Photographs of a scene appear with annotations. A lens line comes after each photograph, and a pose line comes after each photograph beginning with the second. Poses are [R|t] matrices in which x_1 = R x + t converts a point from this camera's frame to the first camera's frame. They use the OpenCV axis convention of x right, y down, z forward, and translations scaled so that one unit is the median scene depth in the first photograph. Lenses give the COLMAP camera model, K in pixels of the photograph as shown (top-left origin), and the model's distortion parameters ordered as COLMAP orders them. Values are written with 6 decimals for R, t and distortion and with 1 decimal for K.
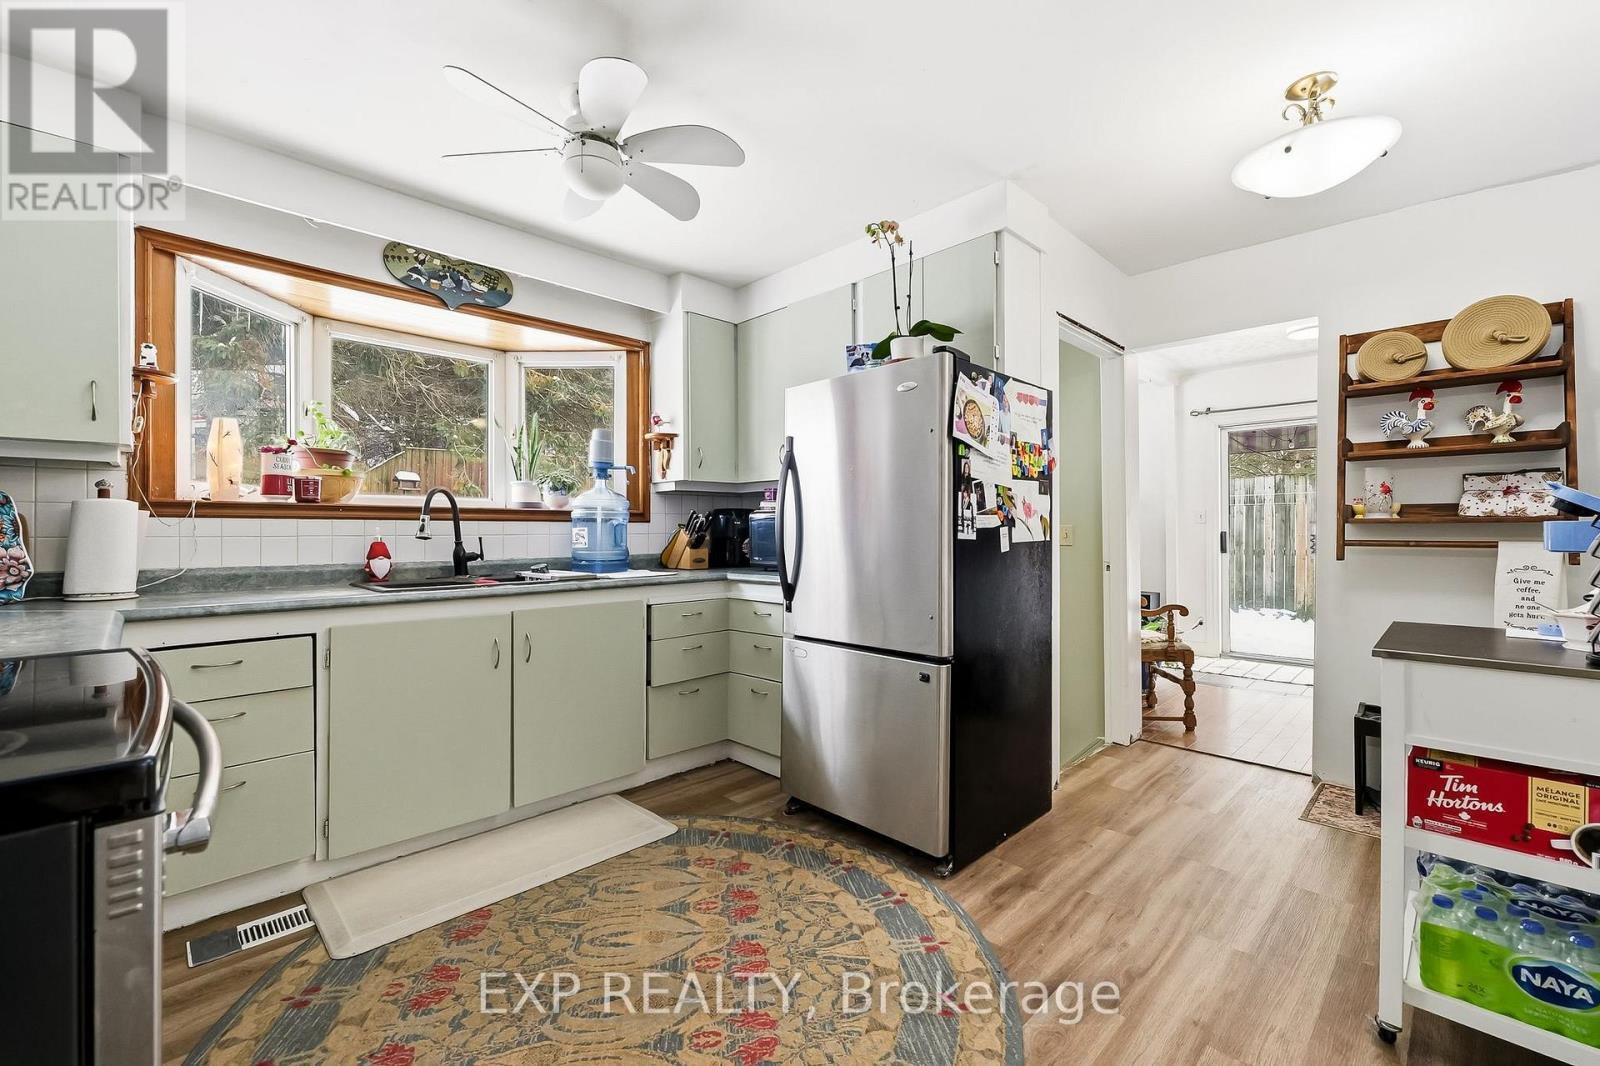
lens RADIAL K [[672.4, 0, 805.0], [0, 672.4, 524.6], [0, 0, 1]] dist [-0.002067, -0.000150]
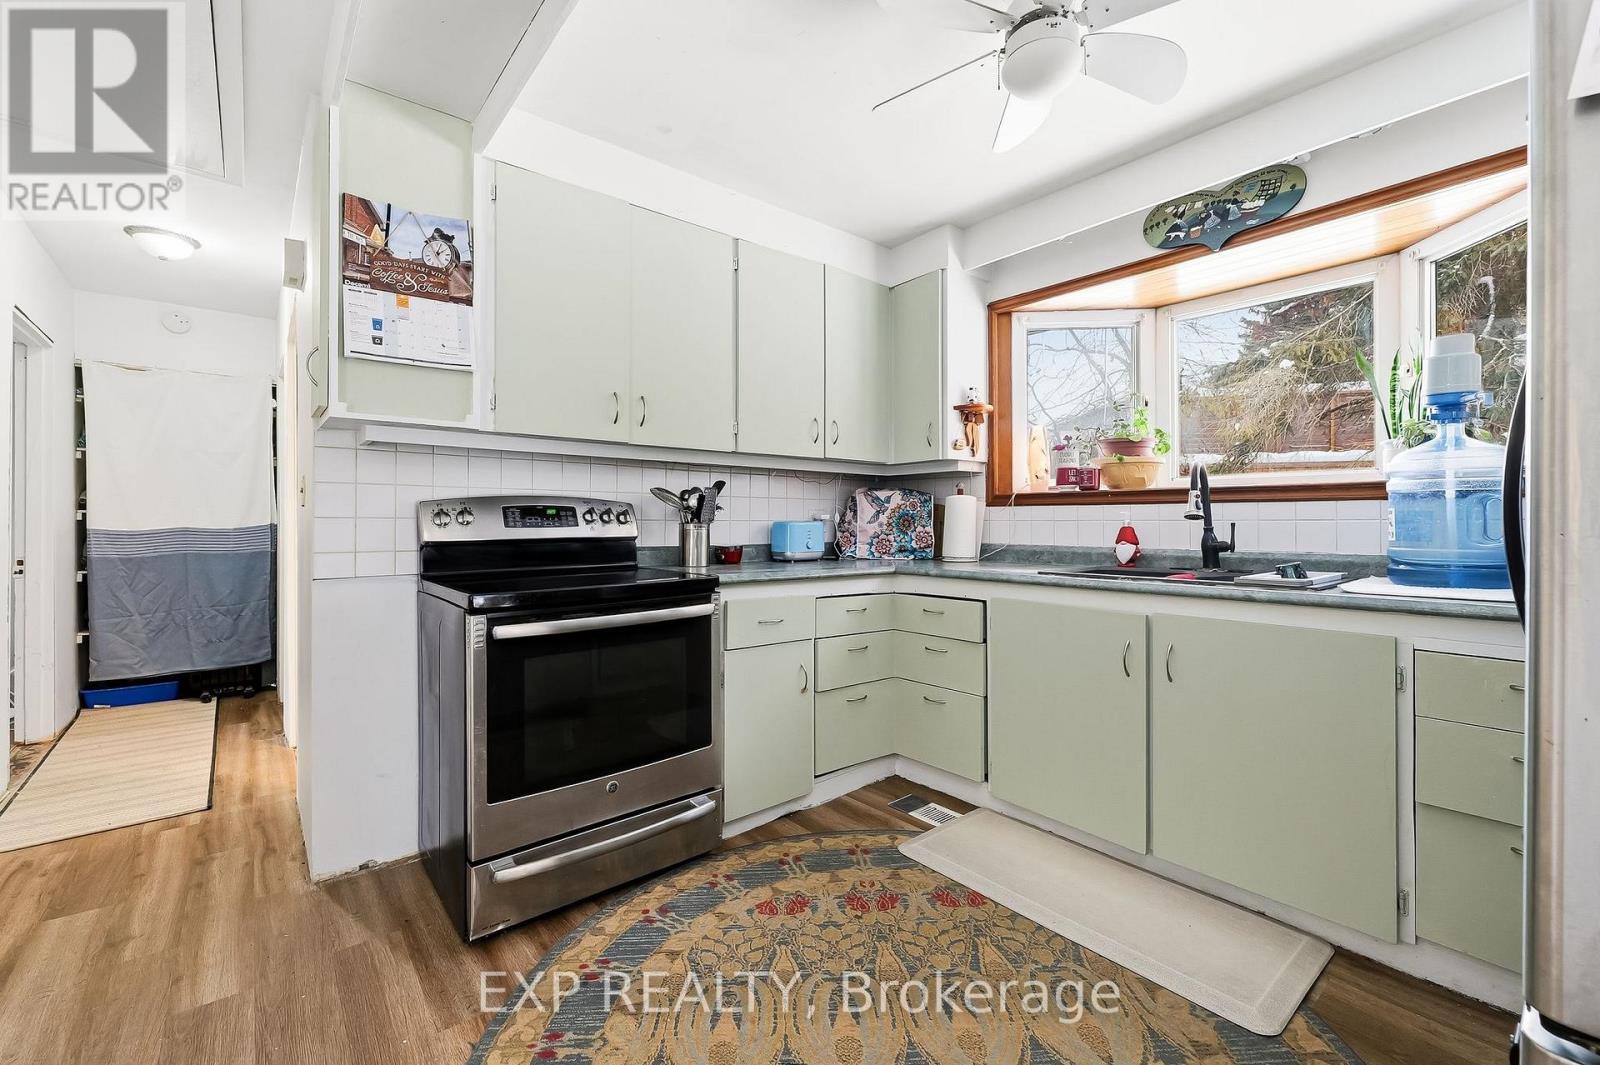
lens RADIAL K [[672.4, 0, 799.8], [0, 672.4, 515.2], [0, 0, 1]] dist [-0.002067, -0.000150]
pose [[-0.105292, -0.006074, -0.994423, 0.422863], [0.010406, 0.999920, -0.007209, 0.012054], [0.994387, -0.011107, -0.105220, 0.668912]]
